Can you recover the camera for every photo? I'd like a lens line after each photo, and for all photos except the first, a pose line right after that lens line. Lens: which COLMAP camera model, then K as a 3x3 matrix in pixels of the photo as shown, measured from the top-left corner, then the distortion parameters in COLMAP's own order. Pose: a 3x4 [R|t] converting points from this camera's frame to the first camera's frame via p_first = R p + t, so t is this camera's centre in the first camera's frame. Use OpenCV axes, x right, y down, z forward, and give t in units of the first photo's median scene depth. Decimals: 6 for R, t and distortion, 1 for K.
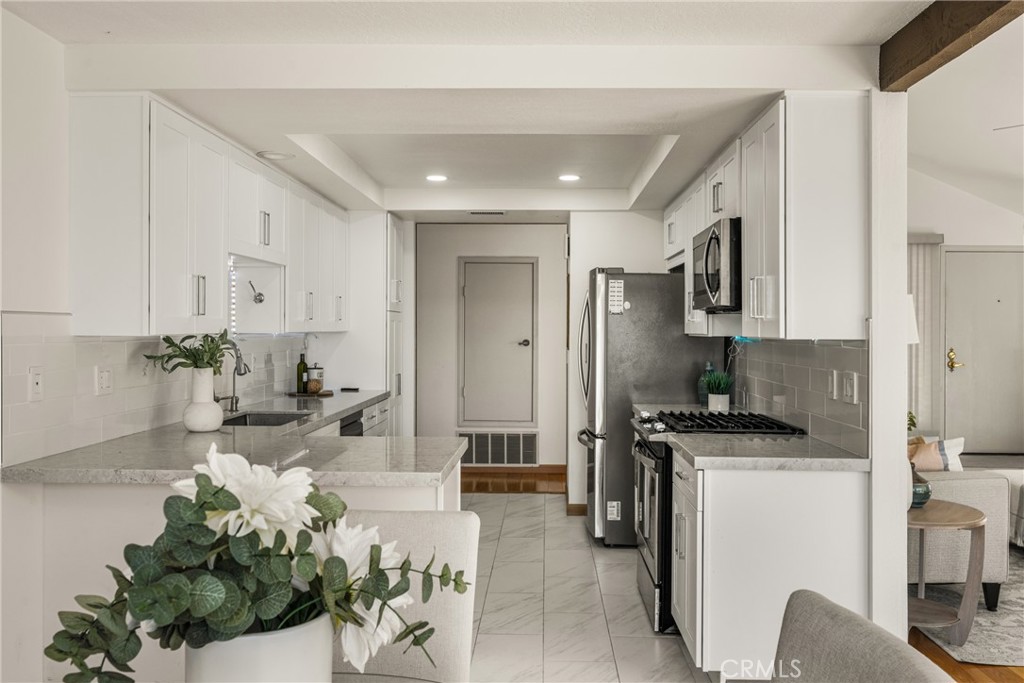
lens RADIAL K [[864.9, 0, 513.9], [0, 864.9, 335.3], [0, 0, 1]] dist [-0.003269, 0.009727]
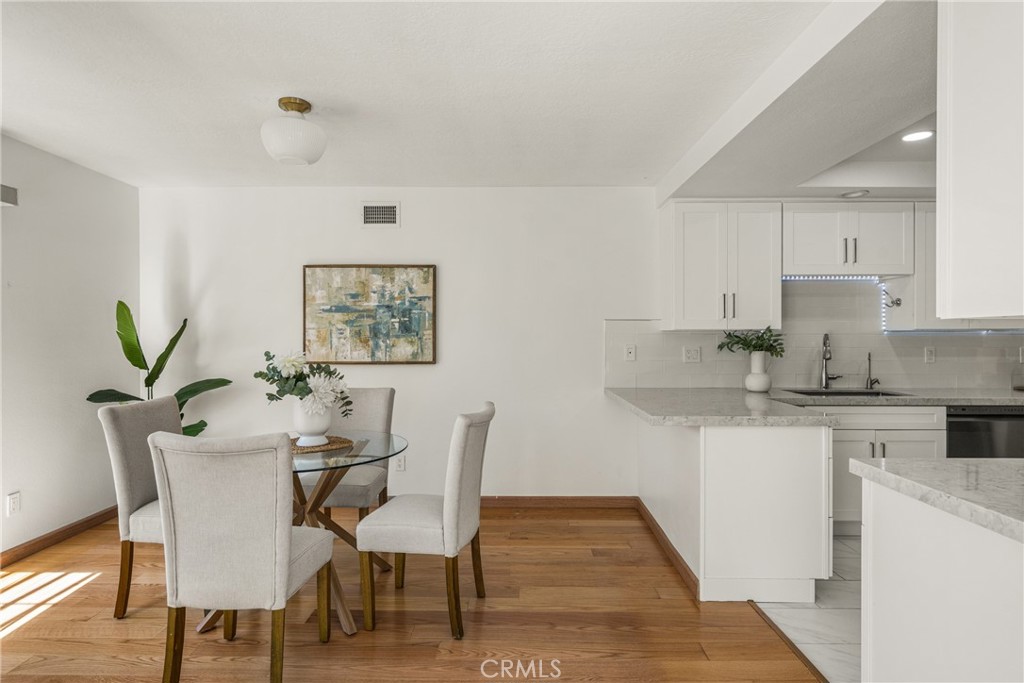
lens RADIAL K [[531.2, 0, 501.6], [0, 531.2, 338.7], [0, 0, 1]] dist [0.000748, -0.000169]
pose [[0.011262, -0.002950, -0.999932, 0.503185], [-0.008254, 0.999961, -0.003043, 0.018150], [0.999903, 0.008288, 0.011237, 0.442067]]
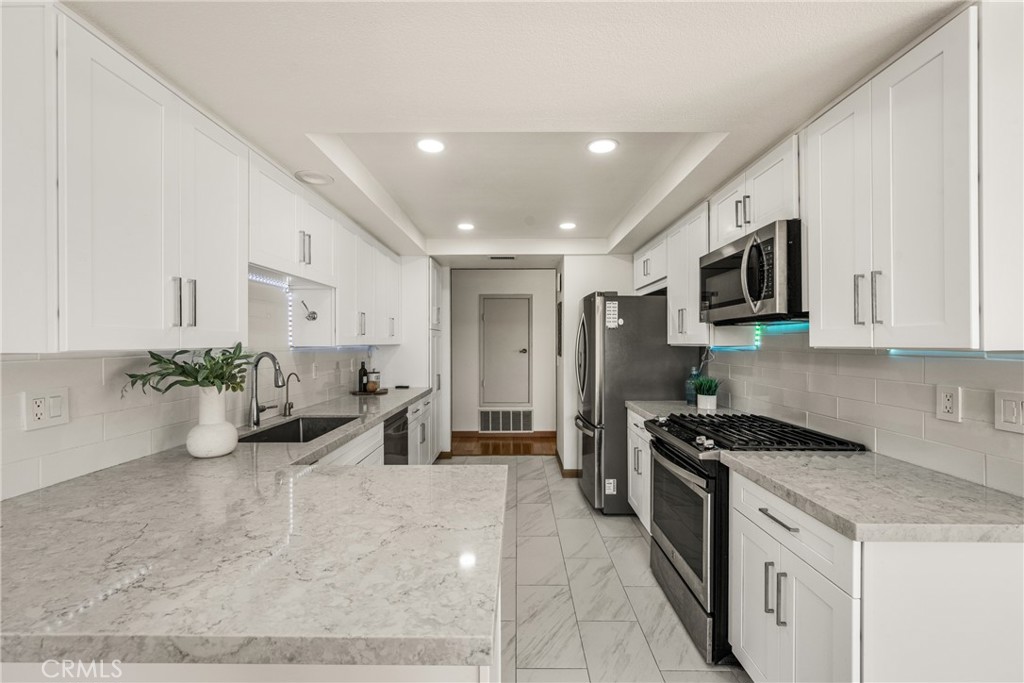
lens RADIAL K [[417.6, 0, 515.9], [0, 417.6, 343.8], [0, 0, 1]] dist [-0.000893, 0.001581]
pose [[0.999301, -0.007068, 0.036698, -0.047955], [0.007227, 0.999965, -0.004210, -0.001602], [-0.036667, 0.004472, 0.999318, 0.463303]]
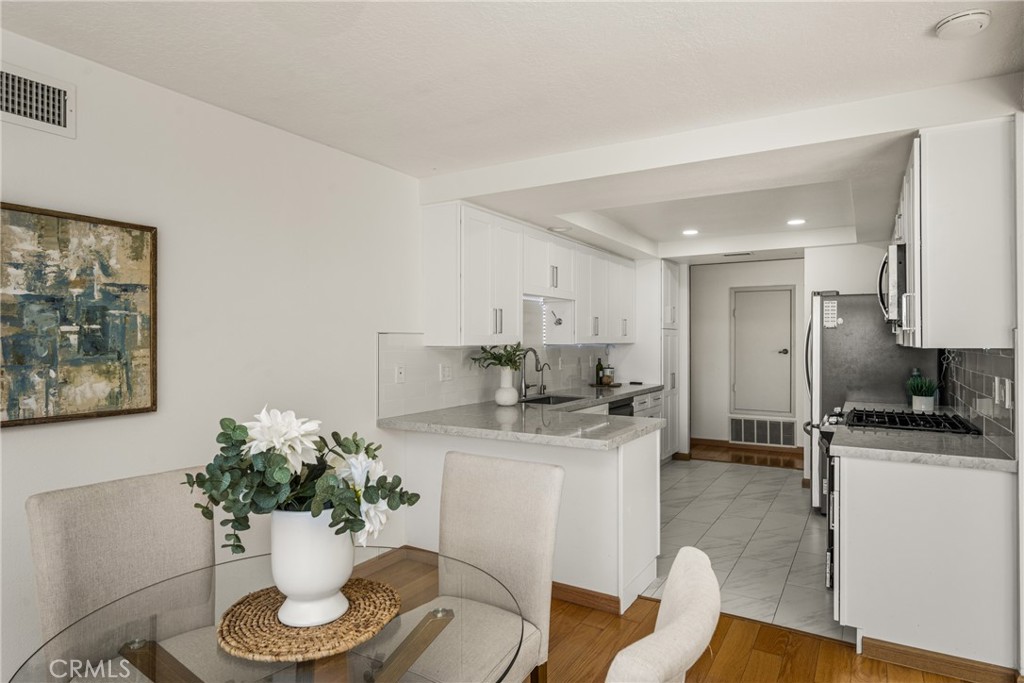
lens RADIAL K [[593.5, 0, 502.8], [0, 593.5, 345.2], [0, 0, 1]] dist [0.001985, 0.001852]
pose [[0.867234, -0.002218, -0.497896, 0.154761], [0.001419, 0.999997, -0.001984, 0.000805], [0.497899, 0.001014, 0.867234, 0.034207]]
